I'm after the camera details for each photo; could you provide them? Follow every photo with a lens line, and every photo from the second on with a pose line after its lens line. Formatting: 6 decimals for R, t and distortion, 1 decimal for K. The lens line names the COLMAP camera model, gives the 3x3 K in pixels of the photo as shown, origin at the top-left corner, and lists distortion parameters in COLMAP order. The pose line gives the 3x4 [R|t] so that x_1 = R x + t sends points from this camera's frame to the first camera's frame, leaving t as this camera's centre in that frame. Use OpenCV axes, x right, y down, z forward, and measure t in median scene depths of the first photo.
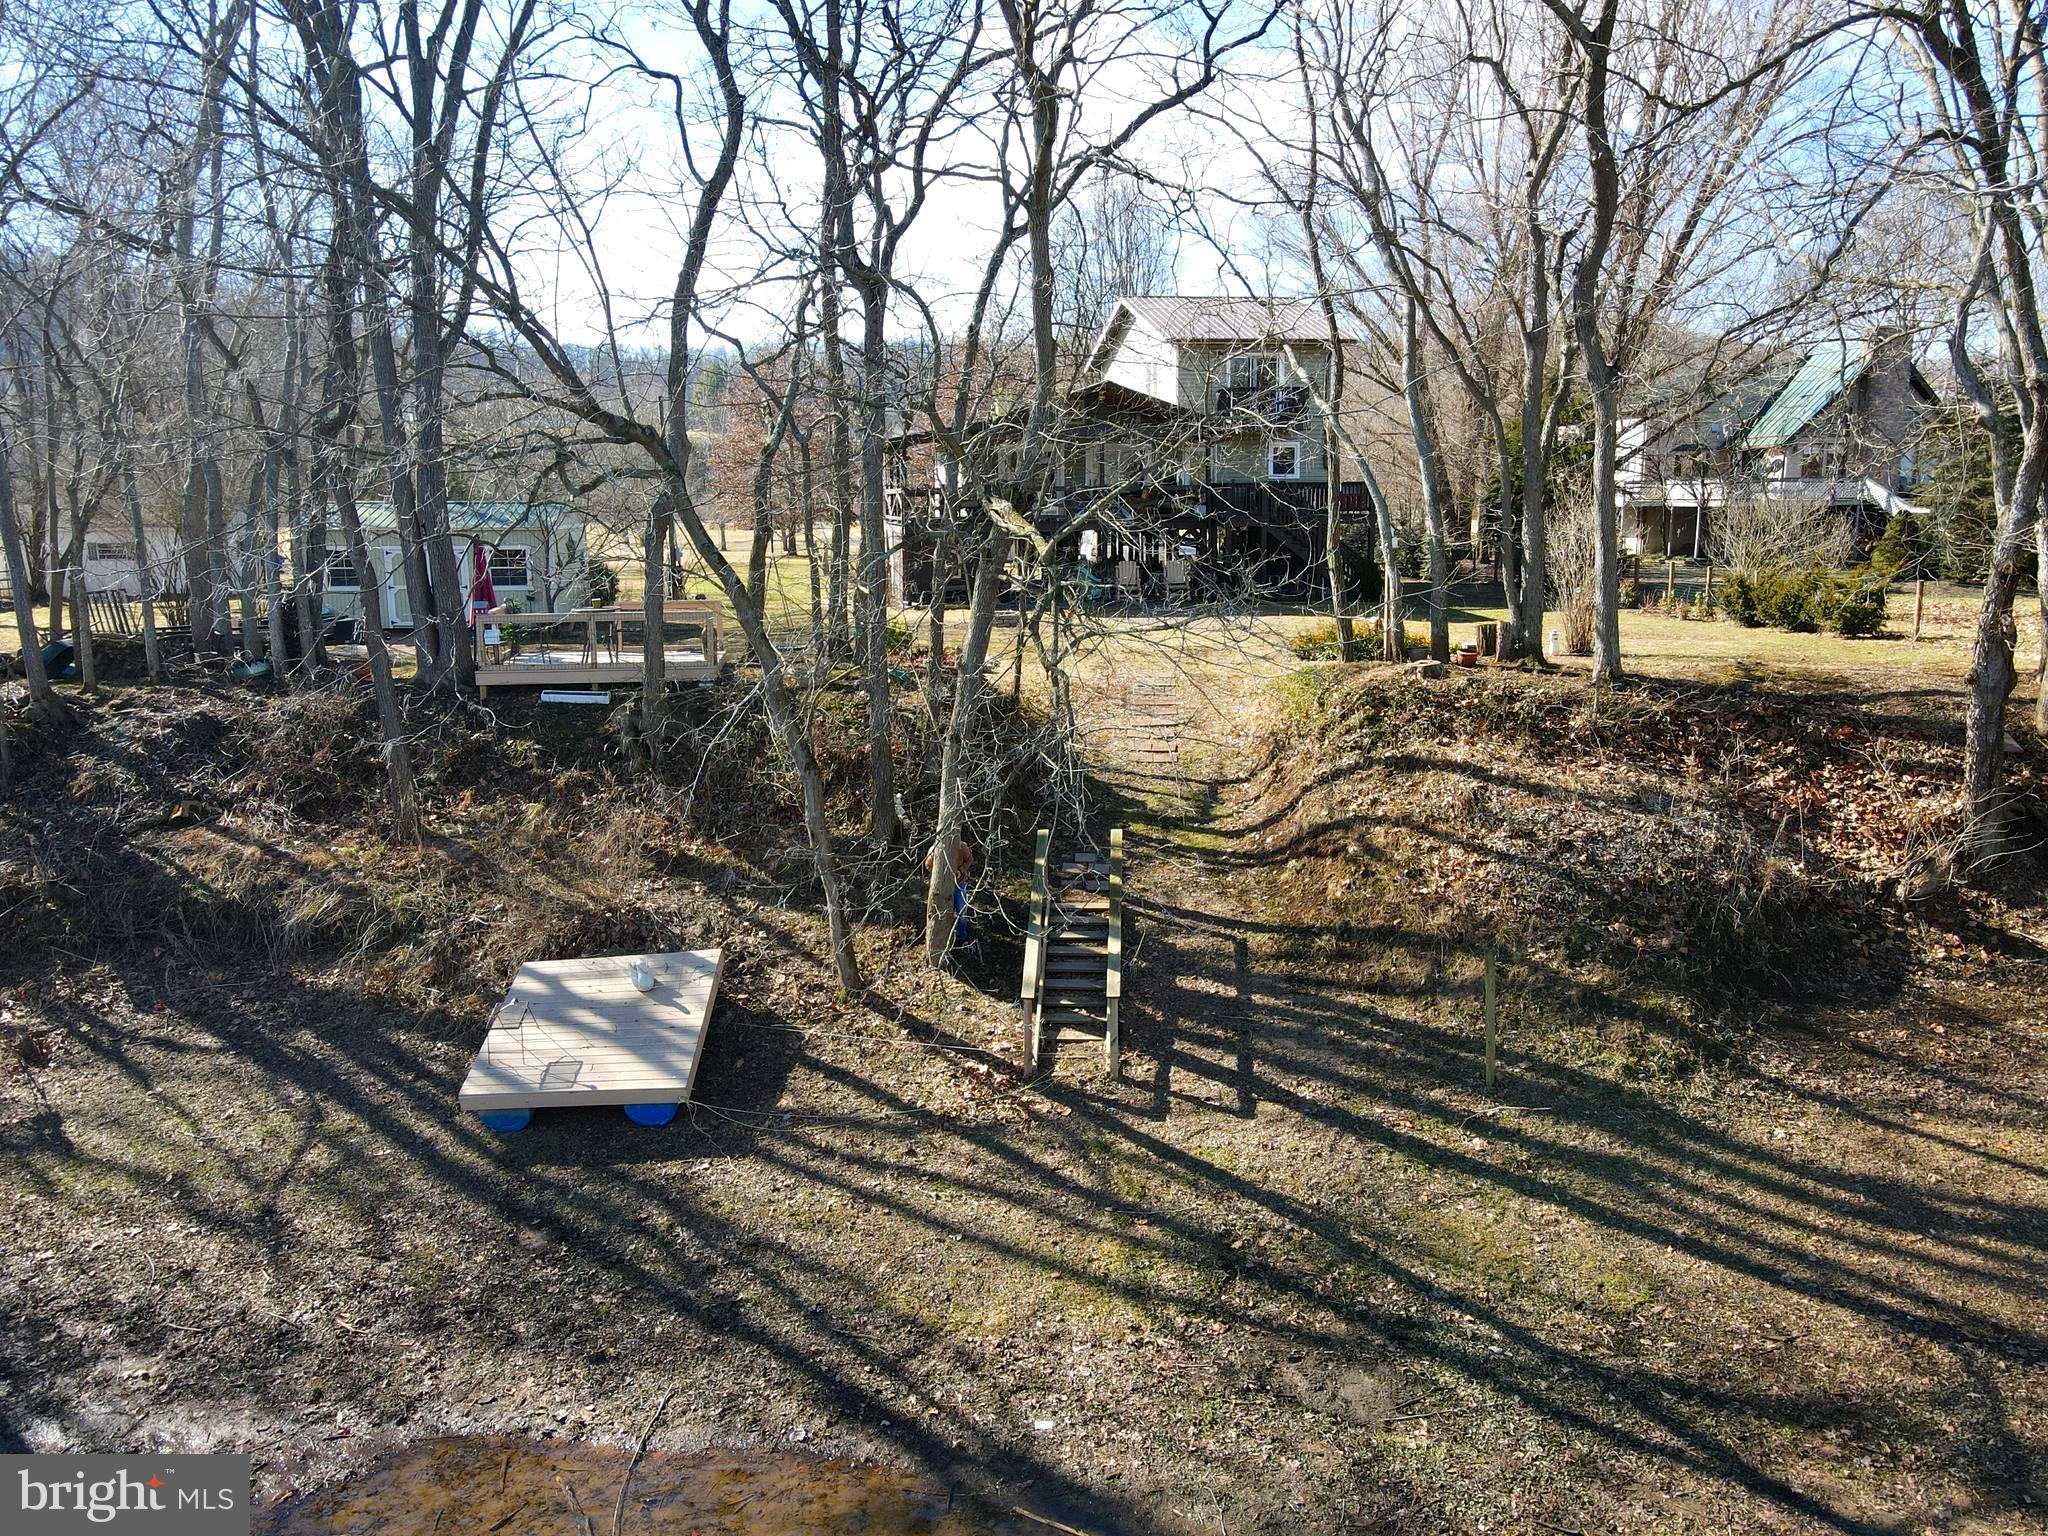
lens RADIAL K [[1511.3, 0, 1036.6], [0, 1511.3, 760.9], [0, 0, 1]] dist [0.000911, 0.023813]
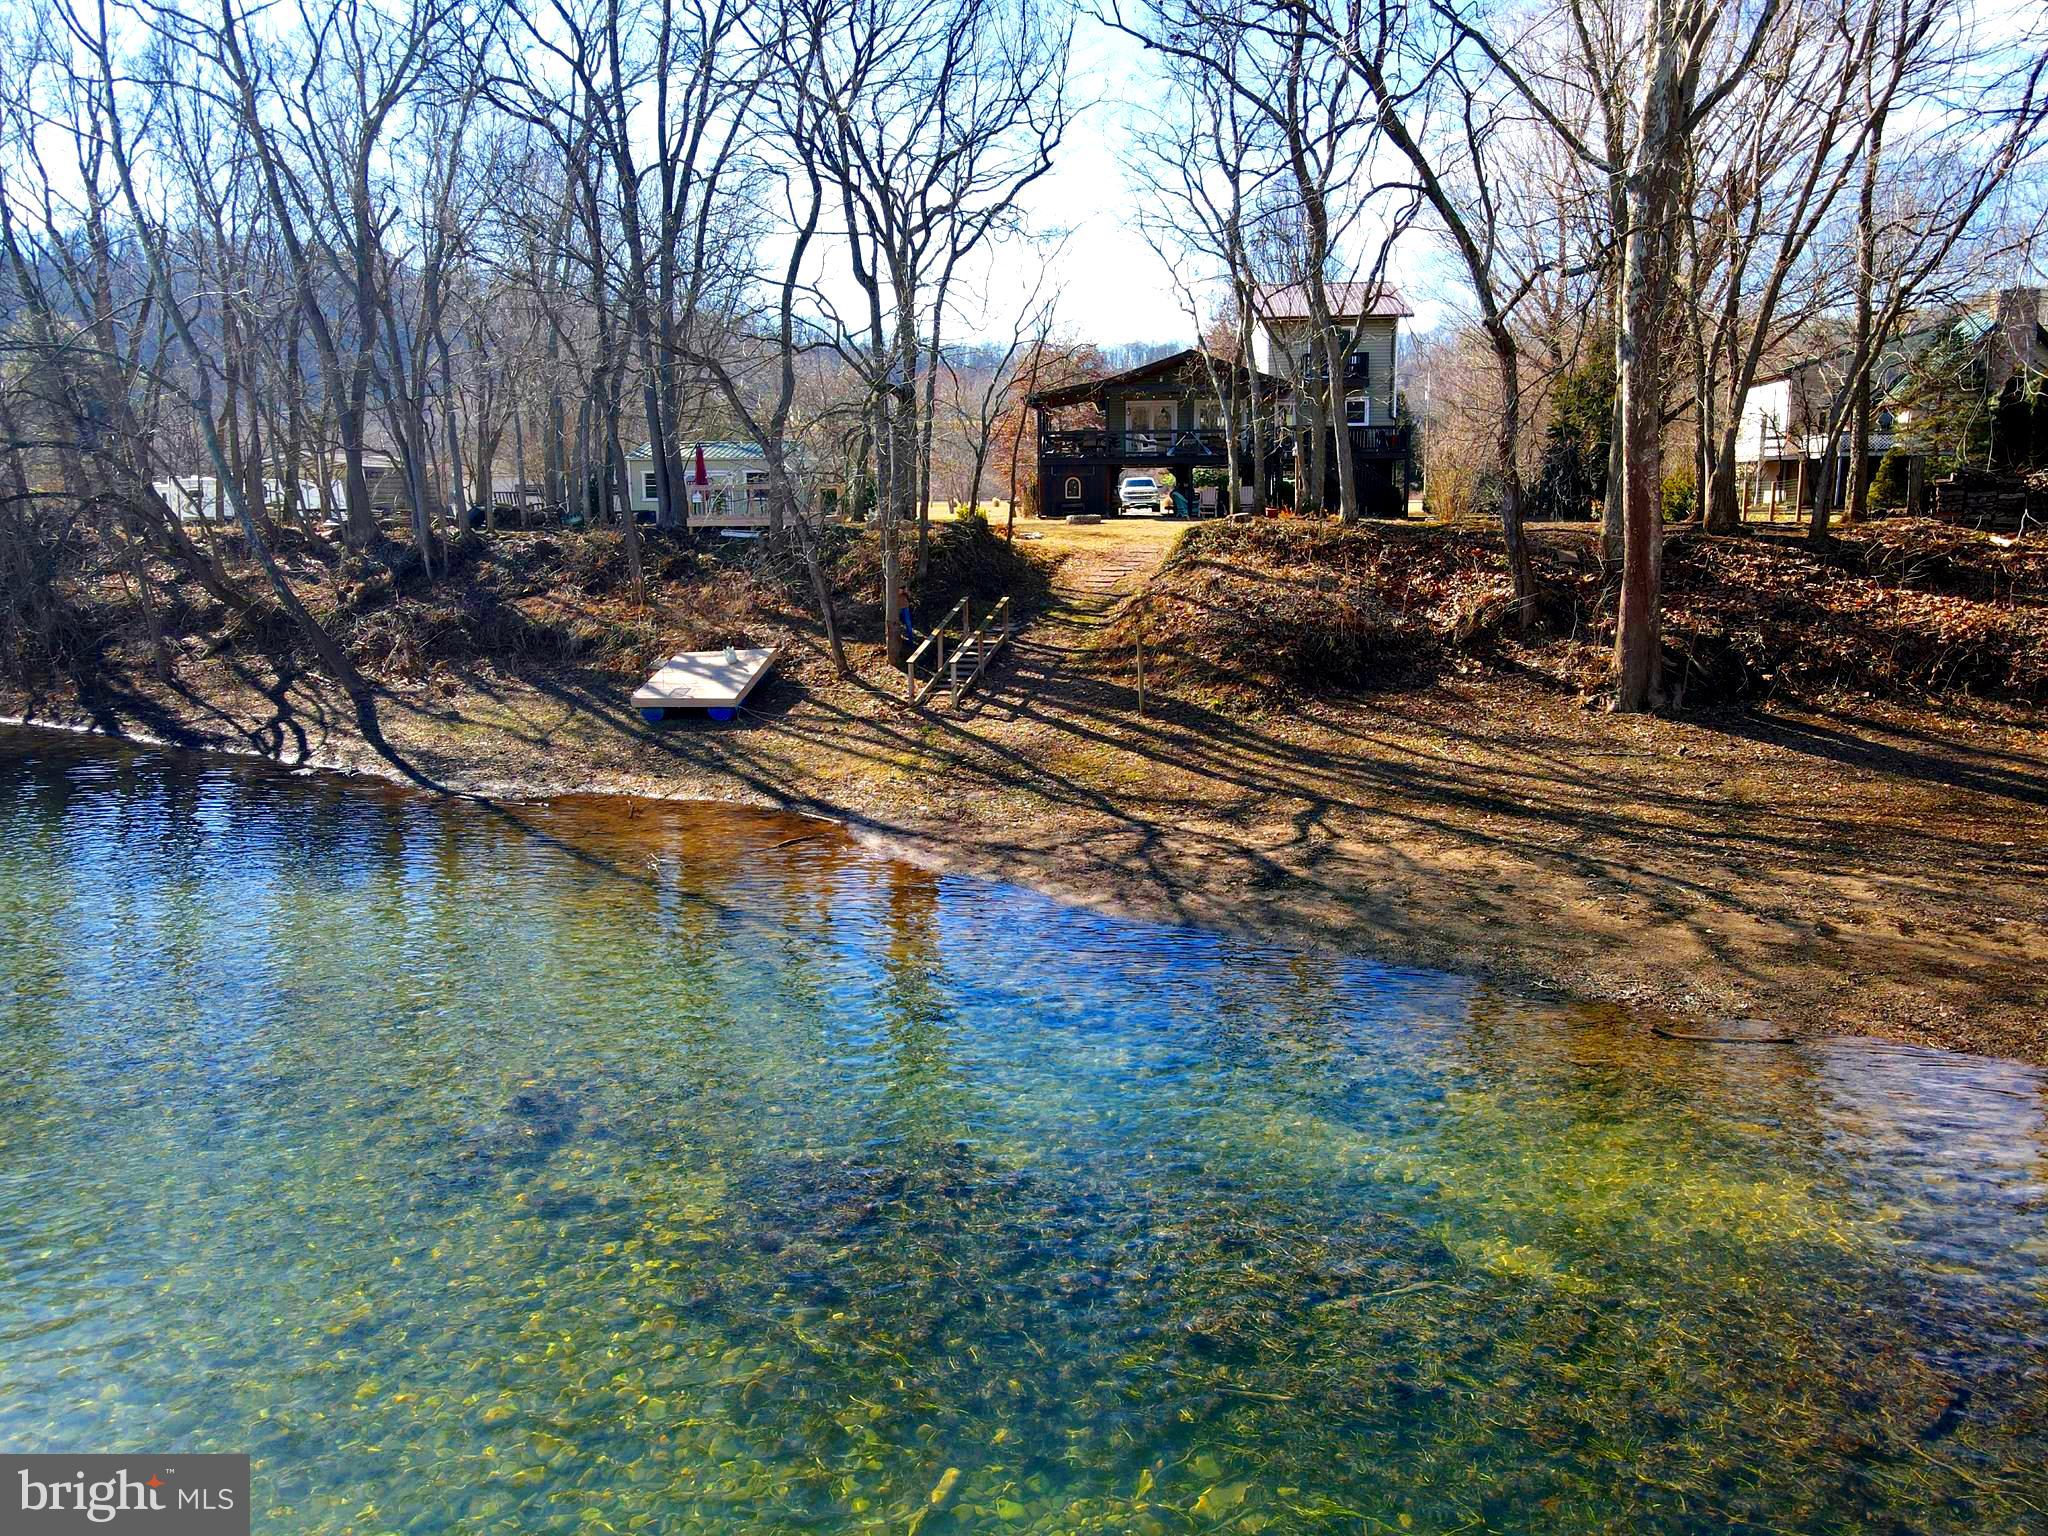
lens RADIAL K [[1511.3, 0, 1016.3], [0, 1511.3, 772.7], [0, 0, 1]] dist [0.000911, 0.023813]
pose [[0.969066, 0.042327, -0.243146, 0.550081], [-0.039800, 0.999091, 0.015297, 0.245147], [0.243573, -0.005147, 0.969869, -0.753016]]
